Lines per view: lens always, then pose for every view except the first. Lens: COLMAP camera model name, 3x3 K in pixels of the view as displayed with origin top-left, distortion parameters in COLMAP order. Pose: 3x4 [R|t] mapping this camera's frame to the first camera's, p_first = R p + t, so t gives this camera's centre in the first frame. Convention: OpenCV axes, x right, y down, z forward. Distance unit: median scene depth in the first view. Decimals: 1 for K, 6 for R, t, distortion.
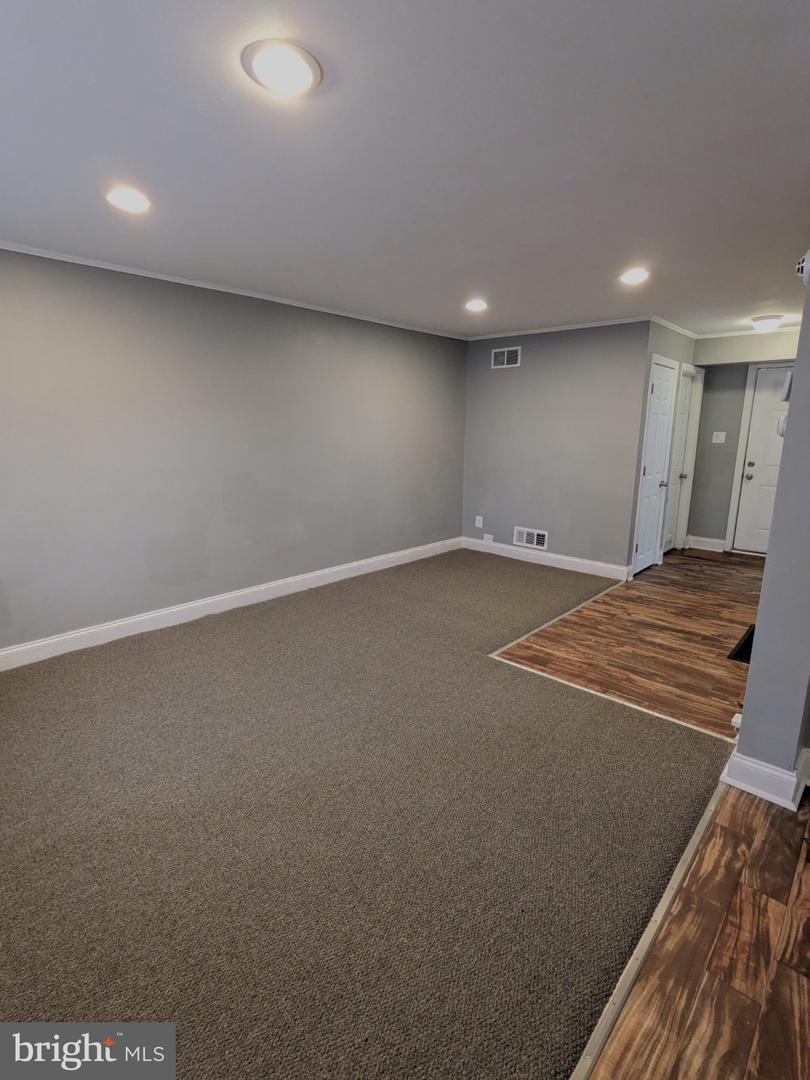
lens RADIAL K [[517.1, 0, 403.4], [0, 517.1, 540.9], [0, 0, 1]] dist [-0.003295, 0.000505]
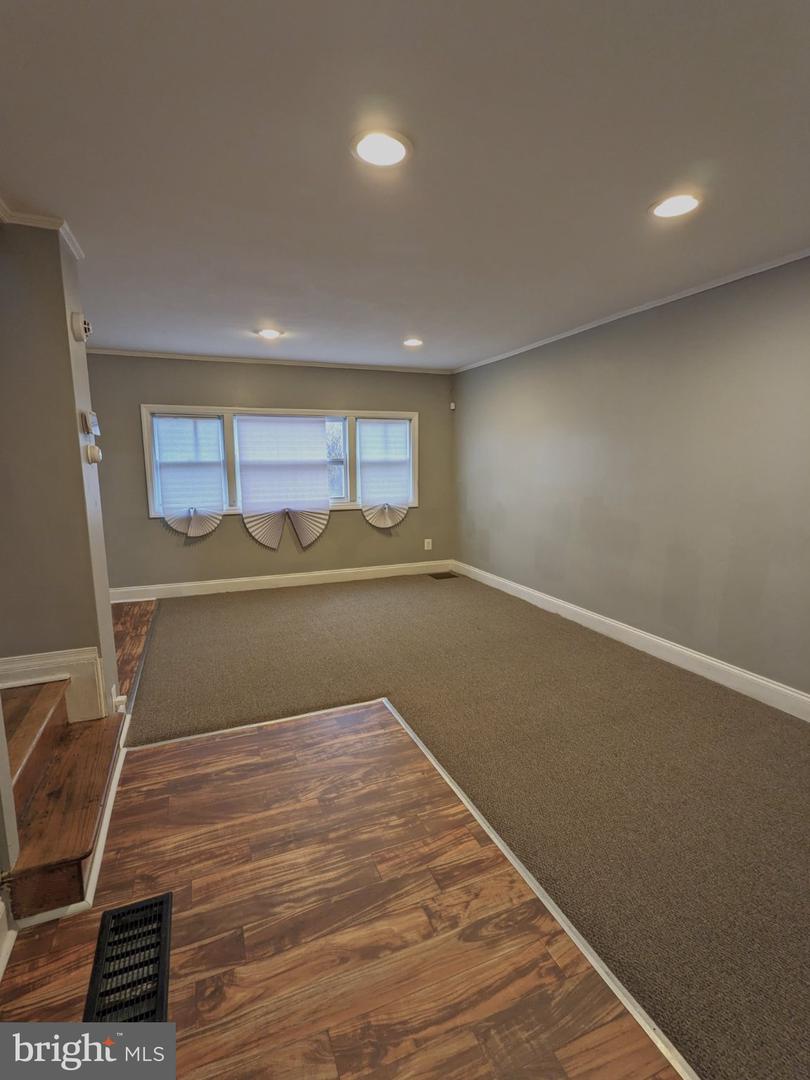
lens RADIAL K [[517.1, 0, 405.4], [0, 517.1, 538.6], [0, 0, 1]] dist [-0.003295, 0.000505]
pose [[-0.417274, 0.146571, -0.896883, 0.909238], [-0.183982, 0.952847, 0.241314, -0.270856], [0.889962, 0.265704, -0.370632, 1.260668]]
